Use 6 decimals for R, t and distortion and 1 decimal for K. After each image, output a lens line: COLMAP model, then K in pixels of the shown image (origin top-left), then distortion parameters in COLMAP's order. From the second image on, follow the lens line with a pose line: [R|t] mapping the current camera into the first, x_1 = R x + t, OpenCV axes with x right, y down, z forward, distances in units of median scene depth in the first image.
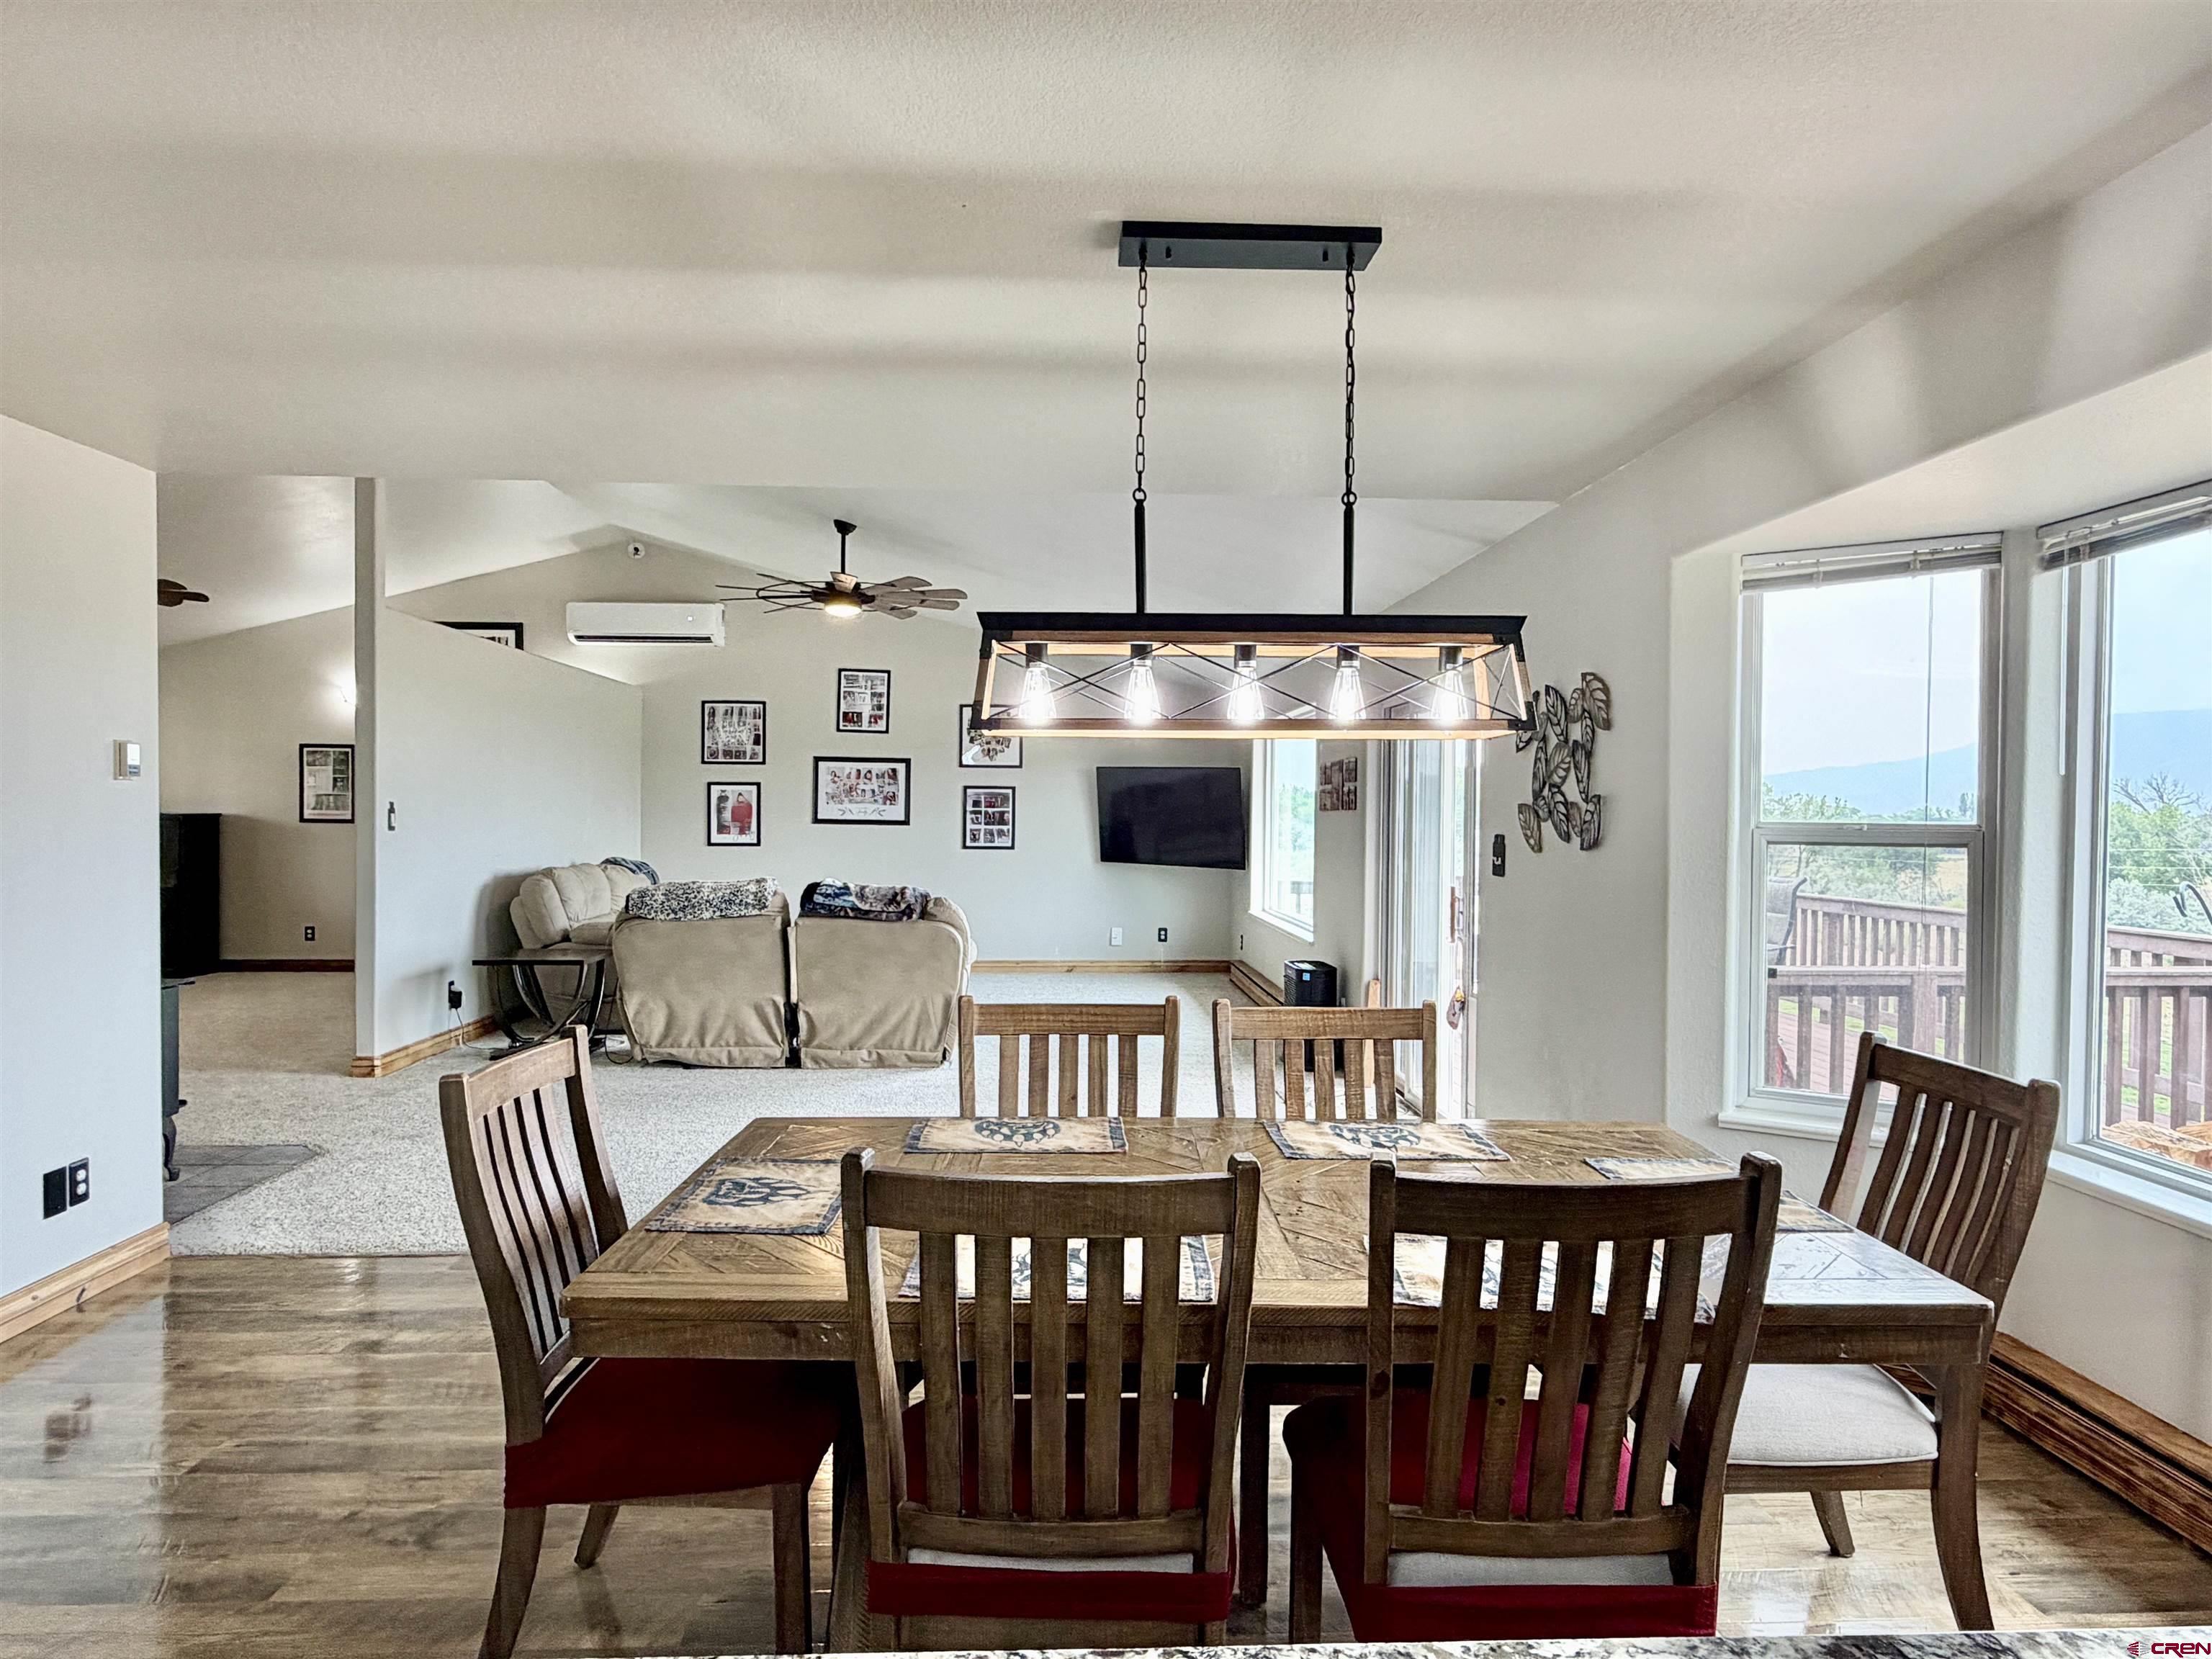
lens RADIAL K [[1290.4, 0, 1095.7], [0, 1290.4, 828.8], [0, 0, 1]] dist [-0.002839, -0.001229]
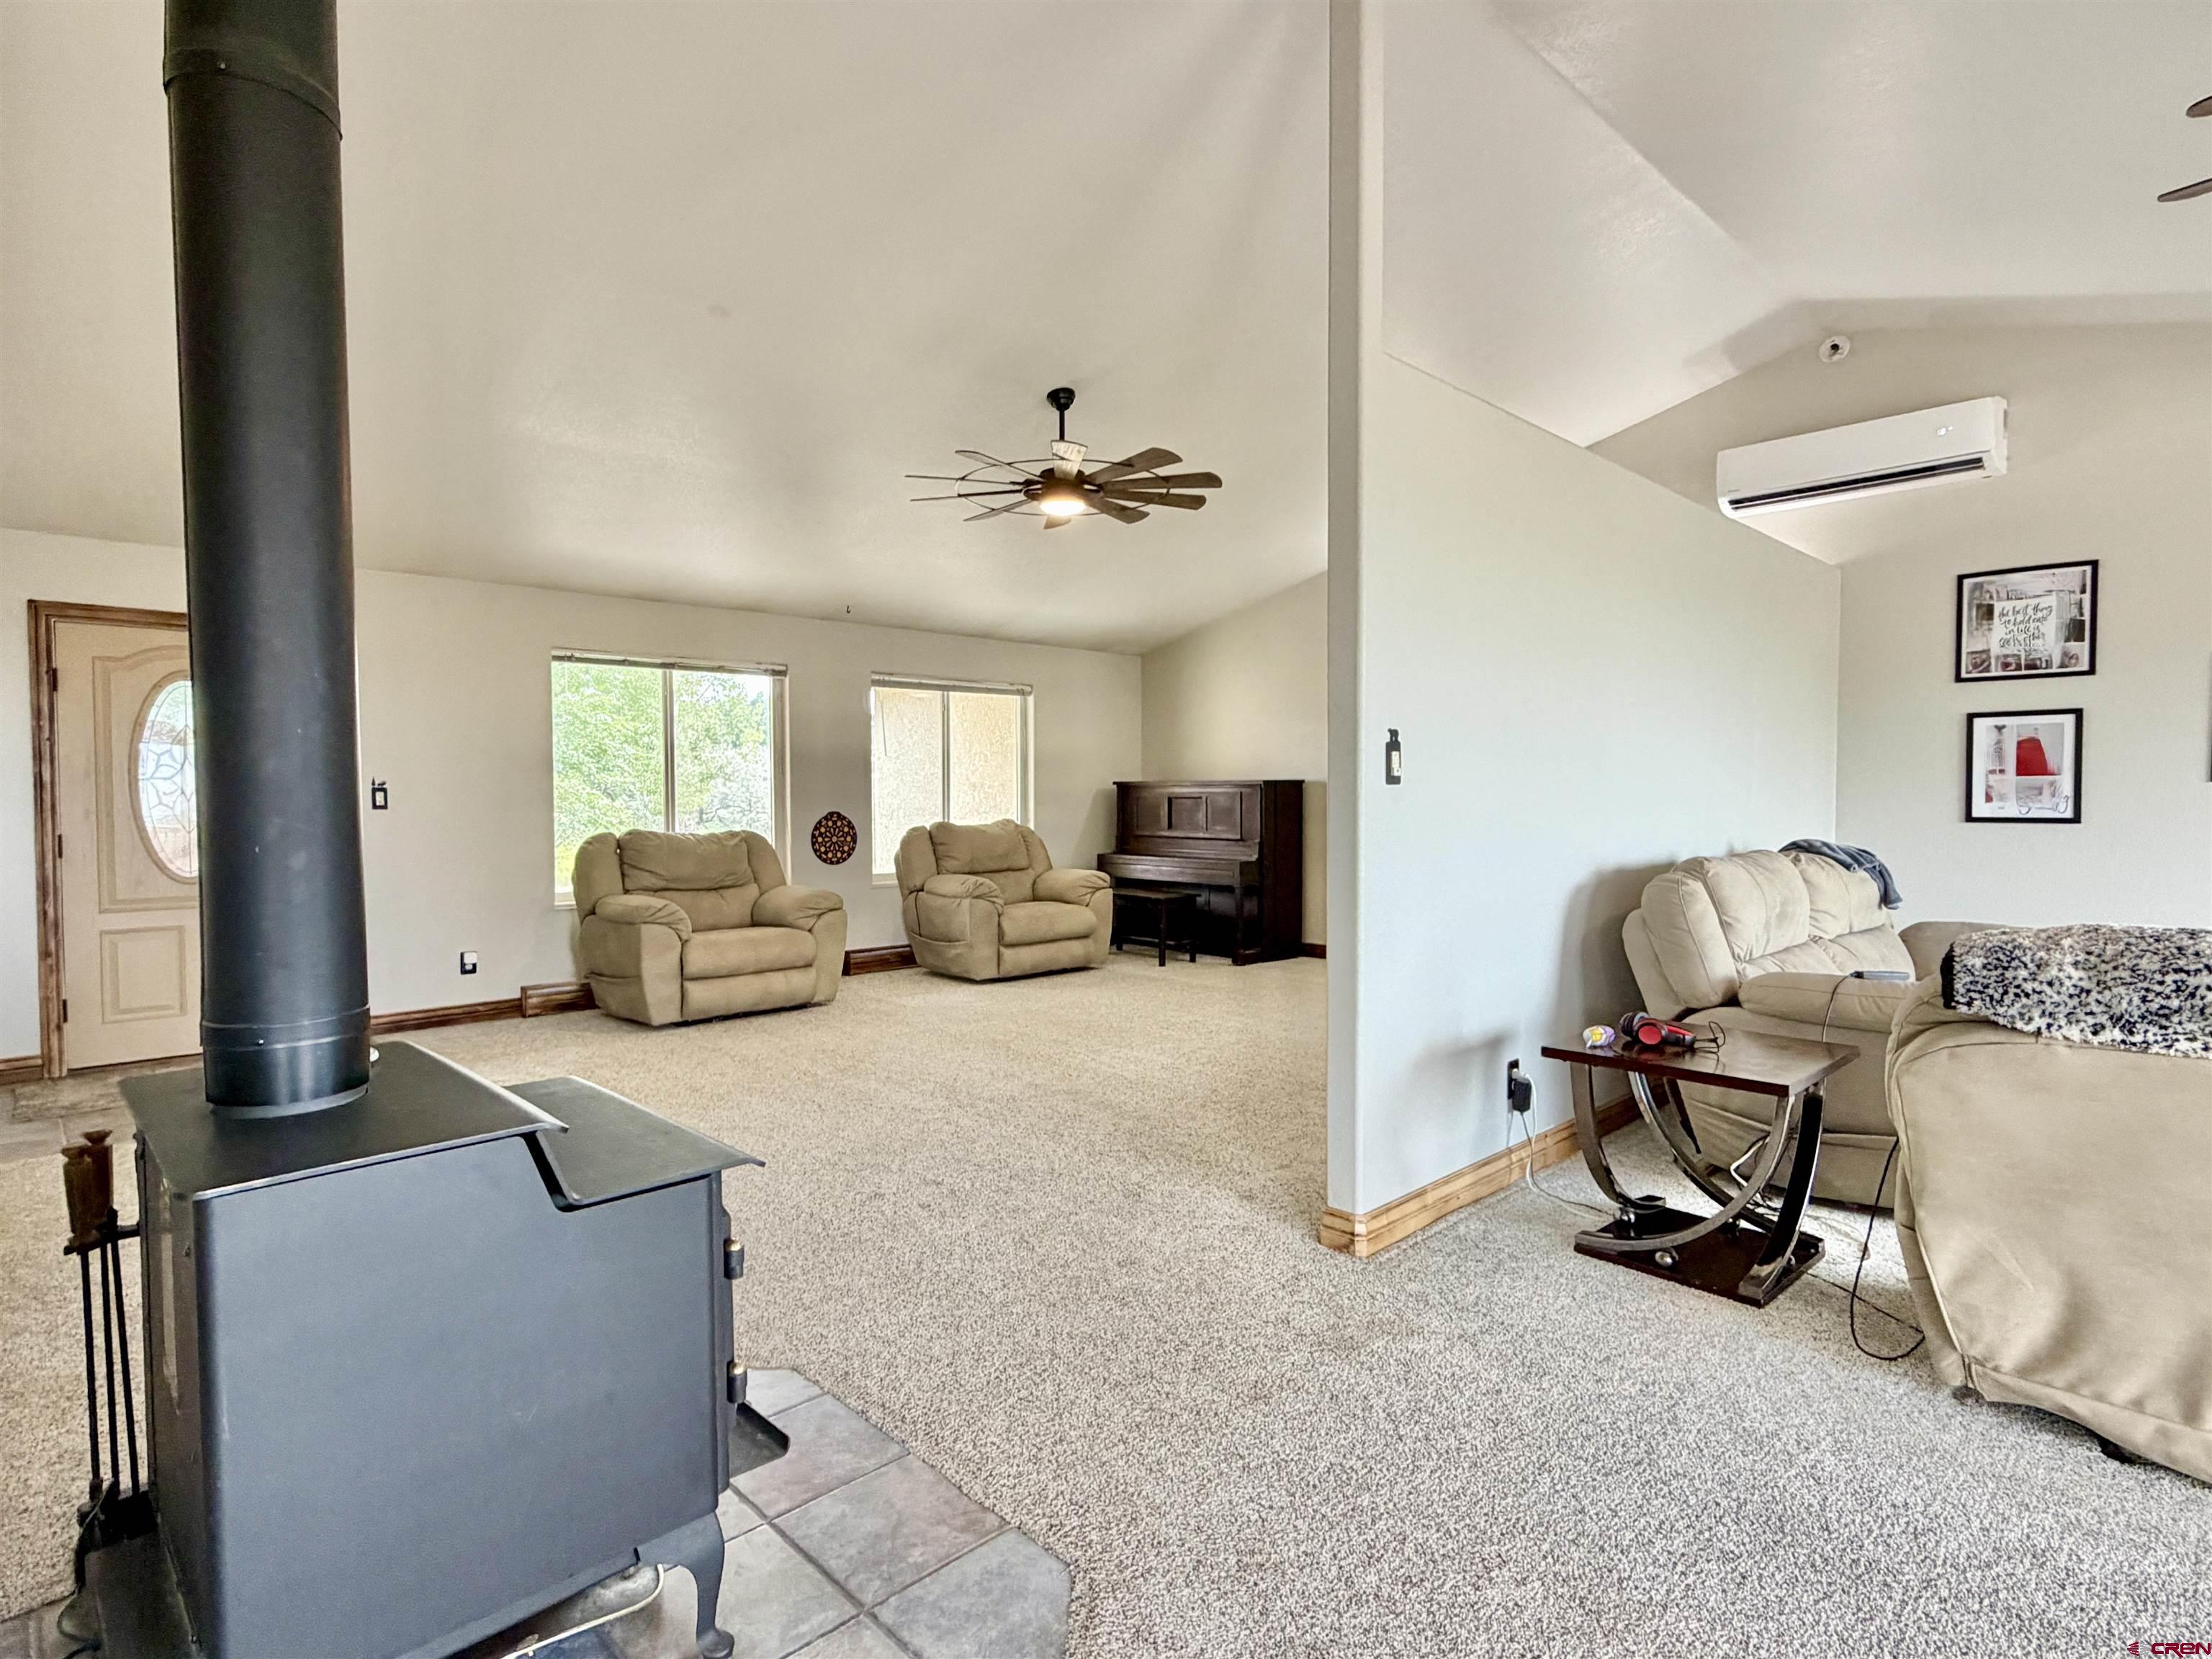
lens RADIAL K [[1140.2, 0, 1103.0], [0, 1140.2, 831.9], [0, 0, 1]] dist [0.002834, -0.008316]
pose [[0.649724, 0.015005, -0.760022, -0.228967], [0.000869, 0.999790, 0.020482, 0.009541], [0.760169, -0.013969, 0.649575, 0.515709]]
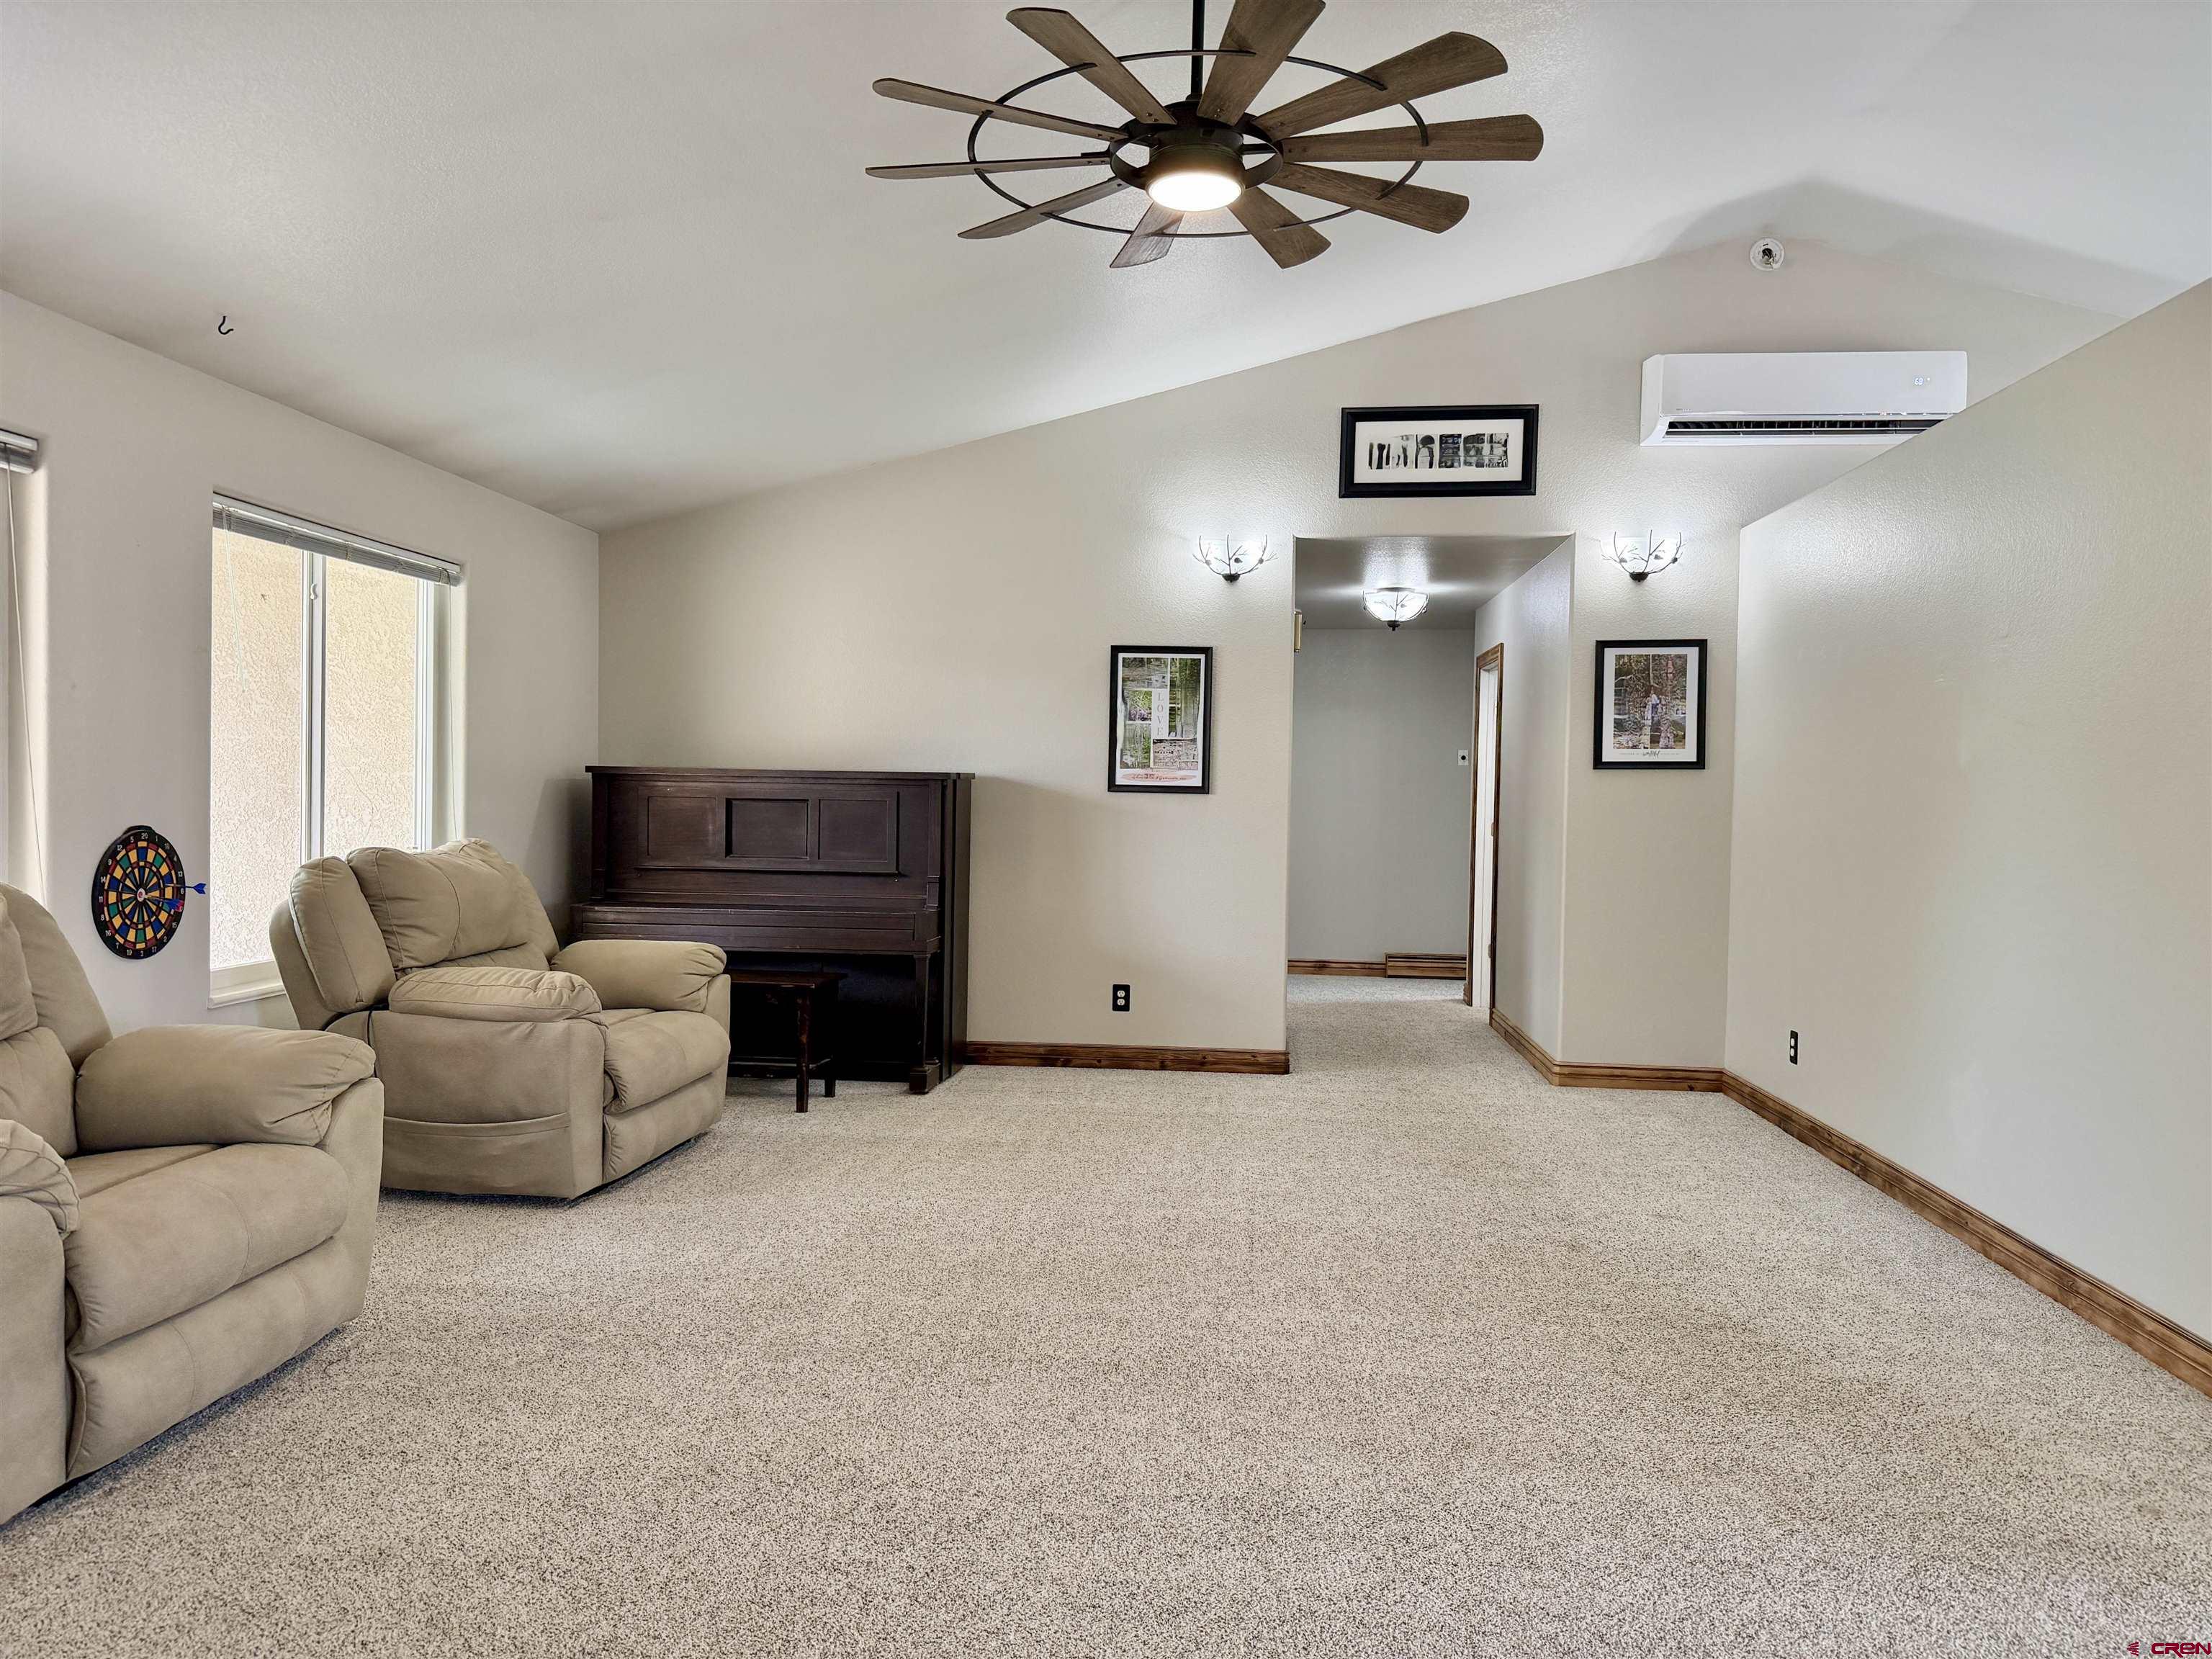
lens RADIAL K [[1552.0, 0, 1107.7], [0, 1552.0, 839.3], [0, 0, 1]] dist [0.009203, -0.021820]
pose [[0.986934, 0.010433, -0.160788, -0.716503], [-0.007647, 0.999810, 0.017937, 0.004250], [0.160945, -0.016473, 0.986826, 0.502745]]
